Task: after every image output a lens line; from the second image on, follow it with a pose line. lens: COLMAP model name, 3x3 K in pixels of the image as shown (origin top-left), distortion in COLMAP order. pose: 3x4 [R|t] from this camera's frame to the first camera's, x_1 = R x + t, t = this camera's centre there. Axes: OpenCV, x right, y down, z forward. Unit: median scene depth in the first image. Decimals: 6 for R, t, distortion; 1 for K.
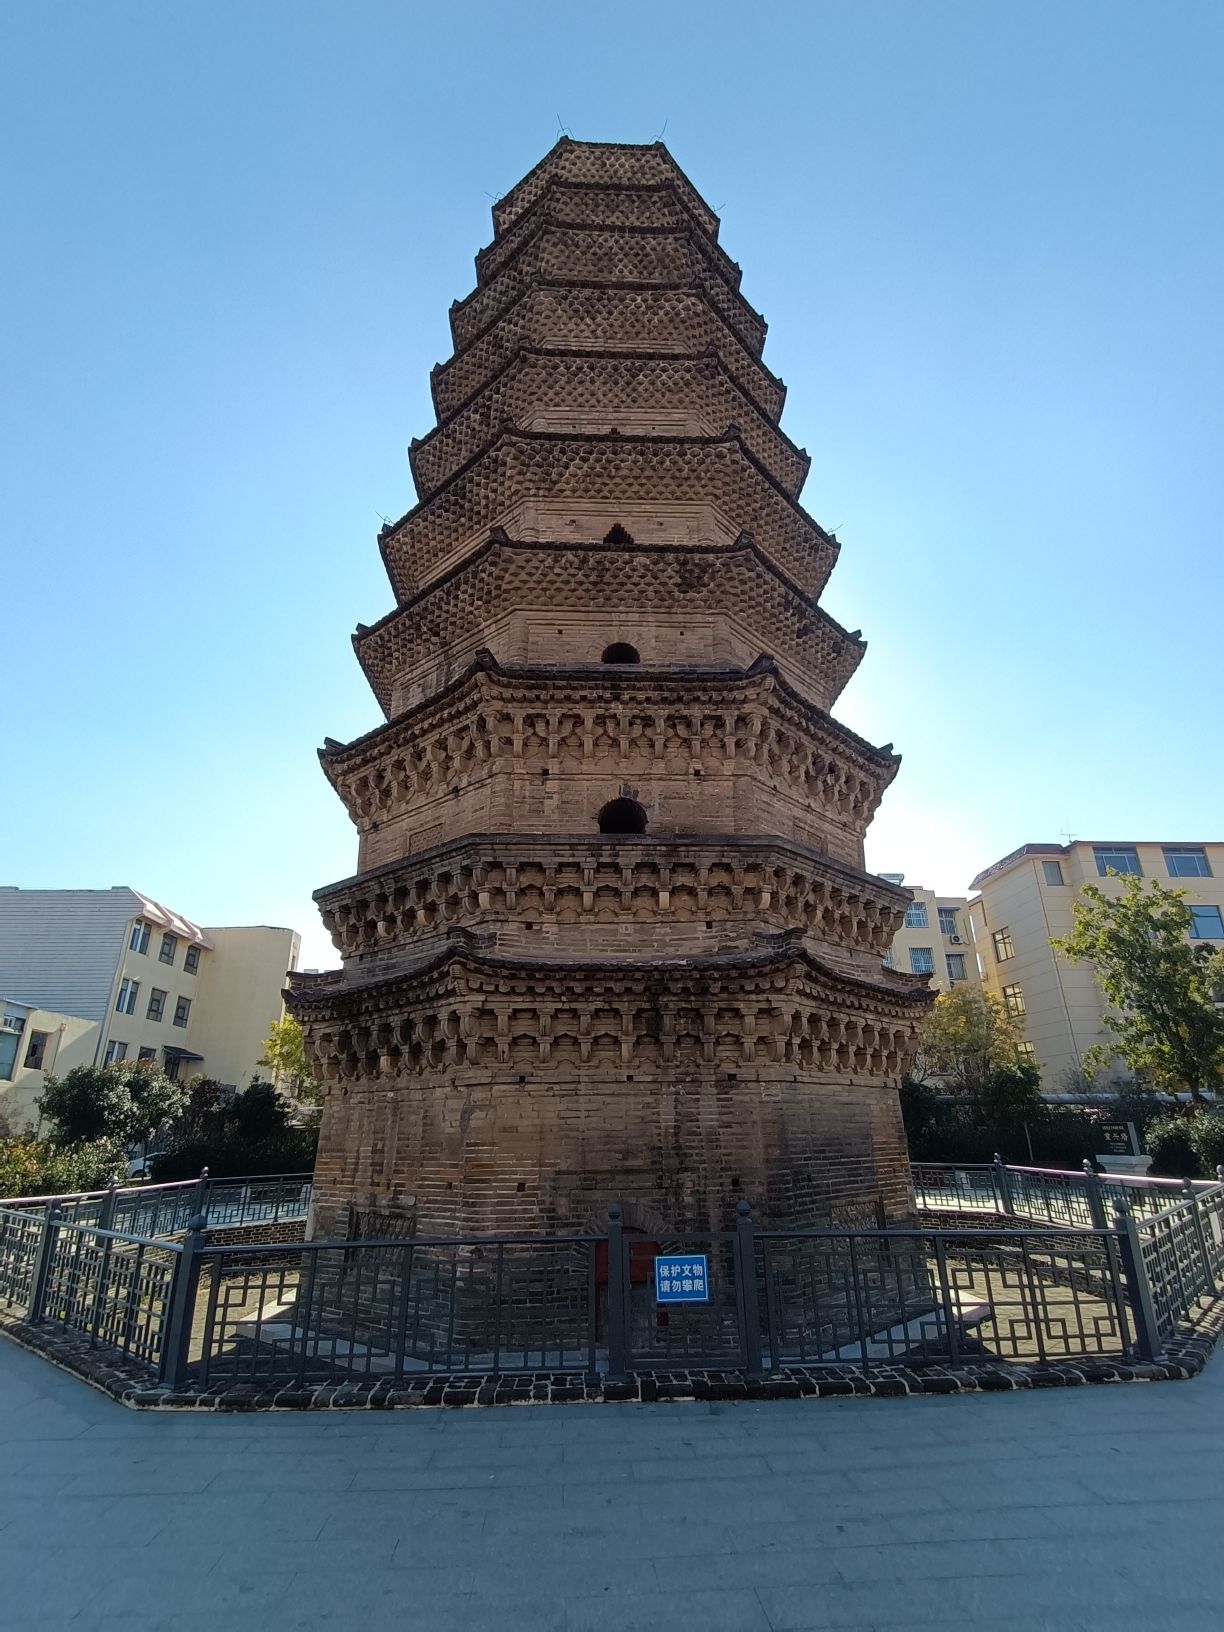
lens RADIAL K [[807.9, 0, 648.6], [0, 807.9, 795.1], [0, 0, 1]] dist [0.222093, 0.000128]
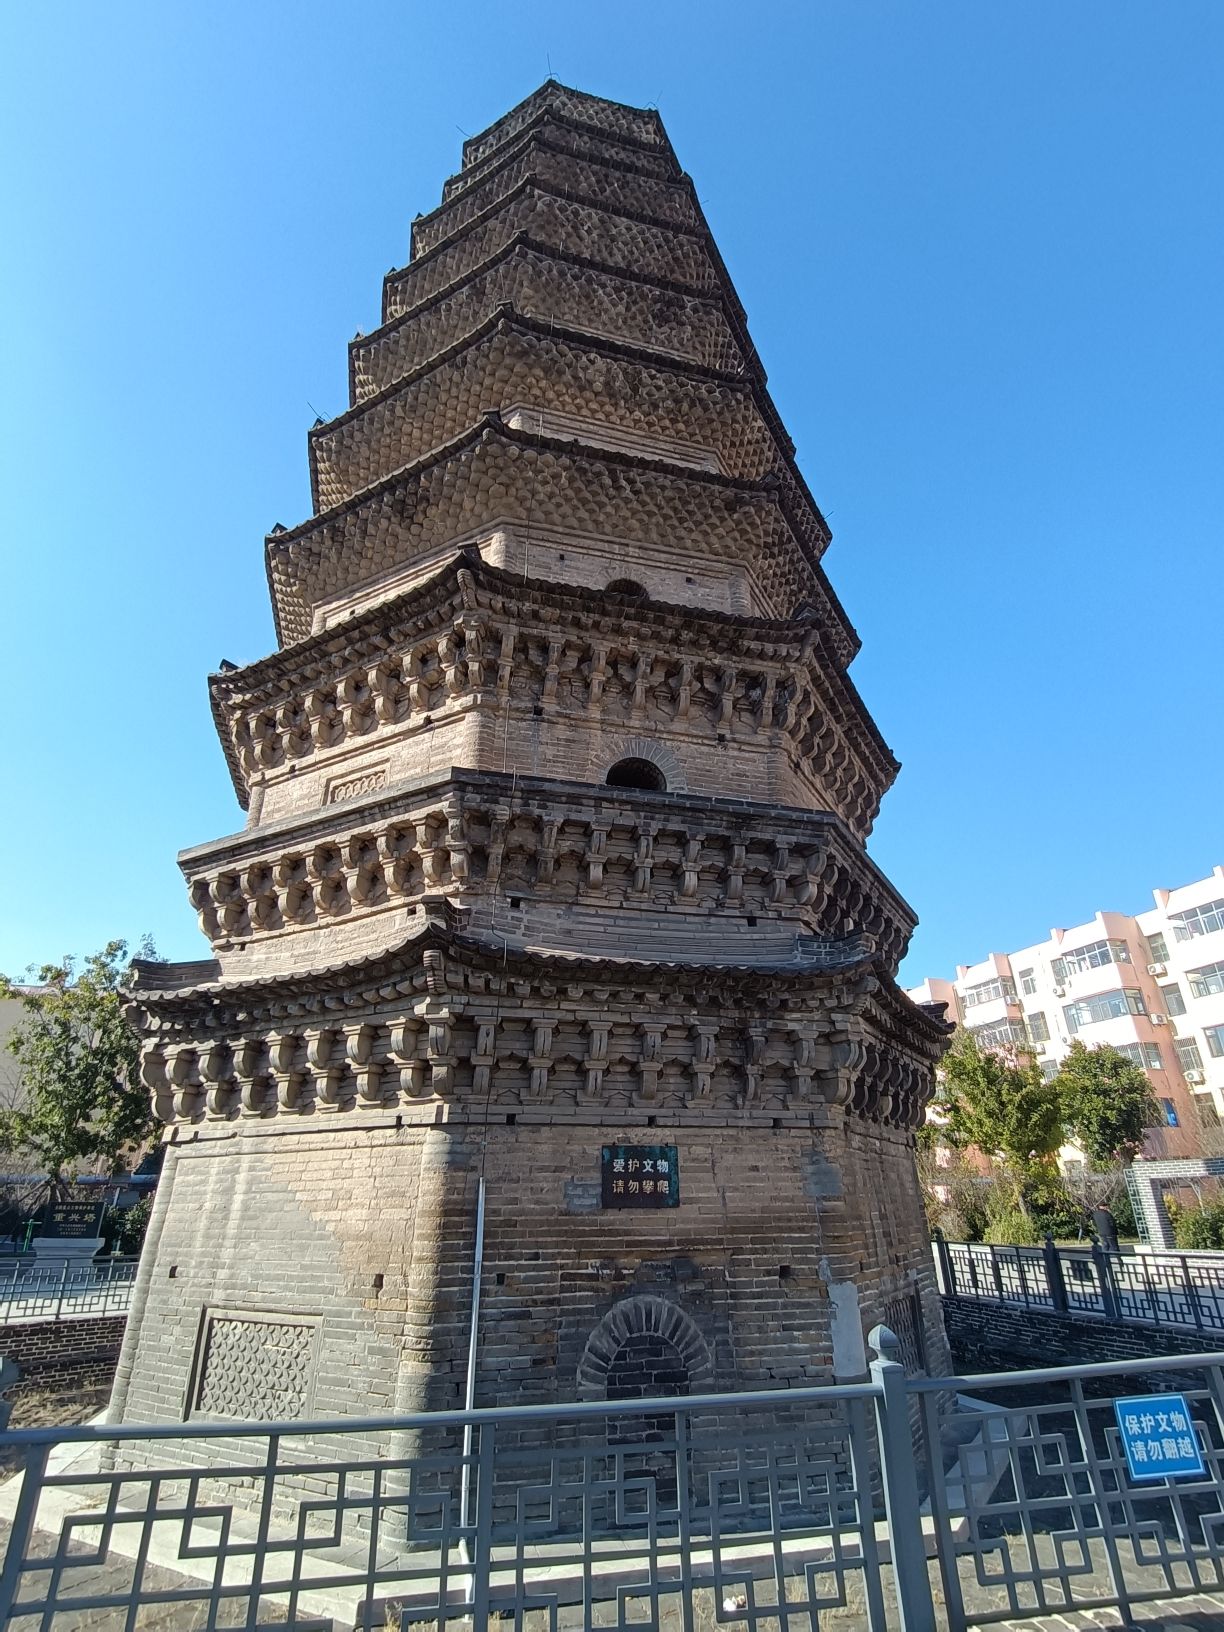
lens RADIAL K [[832.4, 0, 612.0], [0, 832.4, 816.0], [0, 0, 1]] dist [0.039283, 0.000561]
pose [[0.980232, 0.088774, 0.176815, -0.189878], [-0.083491, 0.995817, -0.037109, 0.087883], [-0.179370, 0.021613, 0.983544, 0.213304]]
